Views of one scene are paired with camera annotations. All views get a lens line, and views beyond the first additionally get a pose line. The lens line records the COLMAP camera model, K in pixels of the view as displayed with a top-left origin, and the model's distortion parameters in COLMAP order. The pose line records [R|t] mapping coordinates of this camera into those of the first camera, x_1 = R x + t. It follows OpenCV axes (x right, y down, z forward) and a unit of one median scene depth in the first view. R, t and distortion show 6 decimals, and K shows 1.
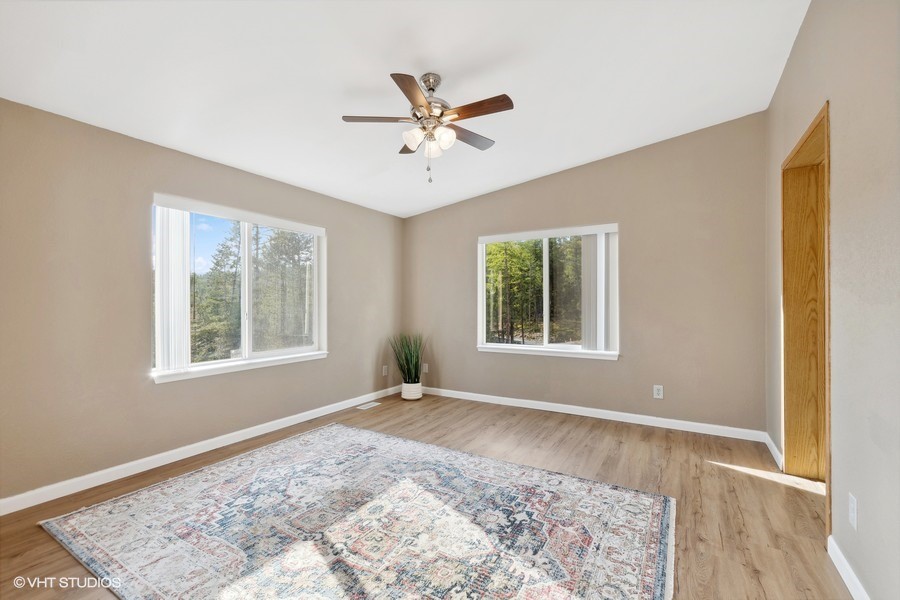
lens RADIAL K [[389.8, 0, 450.7], [0, 389.8, 302.7], [0, 0, 1]] dist [0.003776, -0.001118]
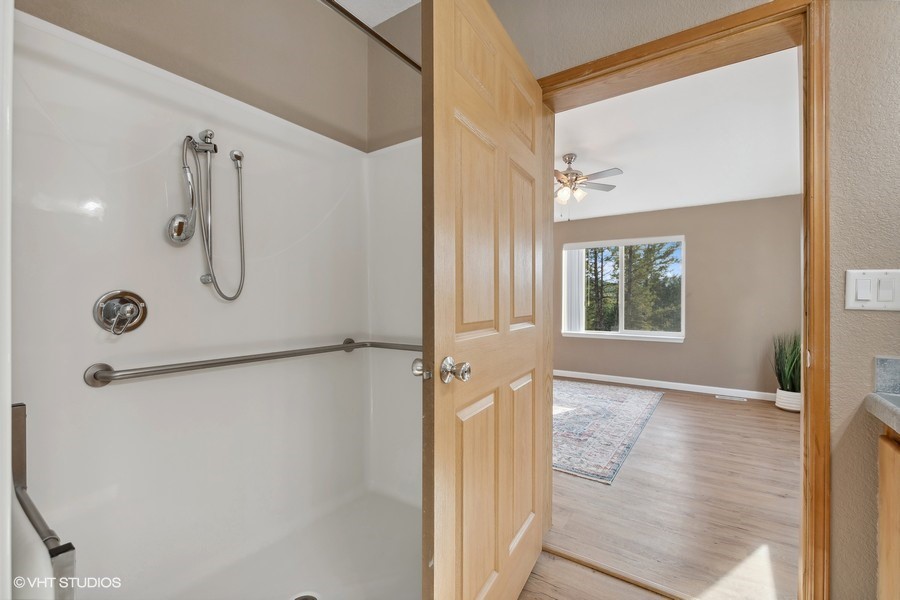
lens RADIAL K [[389.8, 0, 450.3], [0, 389.8, 299.6], [0, 0, 1]] dist [0.003776, -0.001118]
pose [[-0.062737, 0.001087, -0.998030, 1.625242], [-0.002760, 0.999995, 0.001262, 0.012681], [0.998026, 0.002834, -0.062733, 0.633829]]
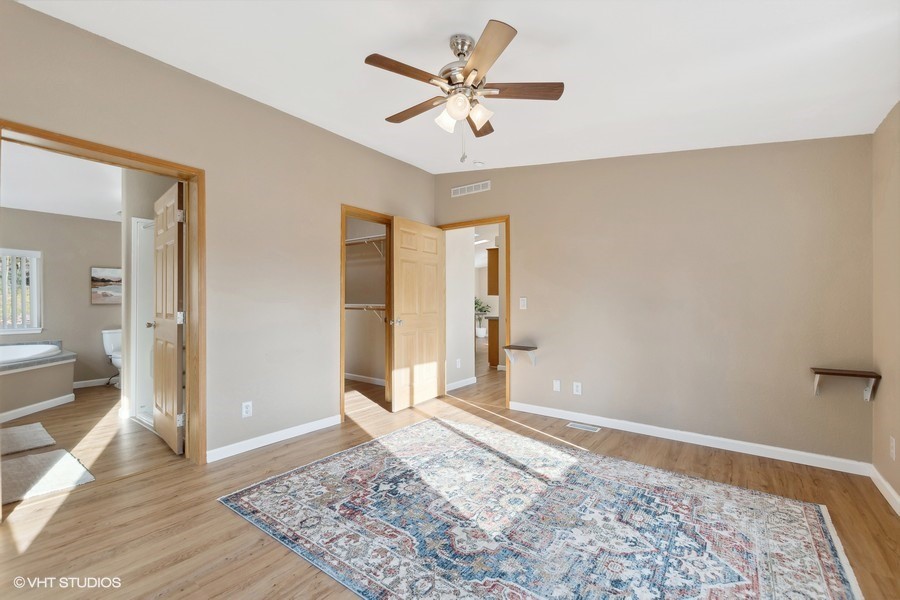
lens RADIAL K [[389.8, 0, 450.4], [0, 389.8, 302.2], [0, 0, 1]] dist [0.003776, -0.001118]
pose [[-0.995058, -0.000929, 0.099294, -0.114101], [-0.001046, 0.999999, -0.001122, 0.000937], [-0.099293, -0.001220, -0.995057, 1.917553]]
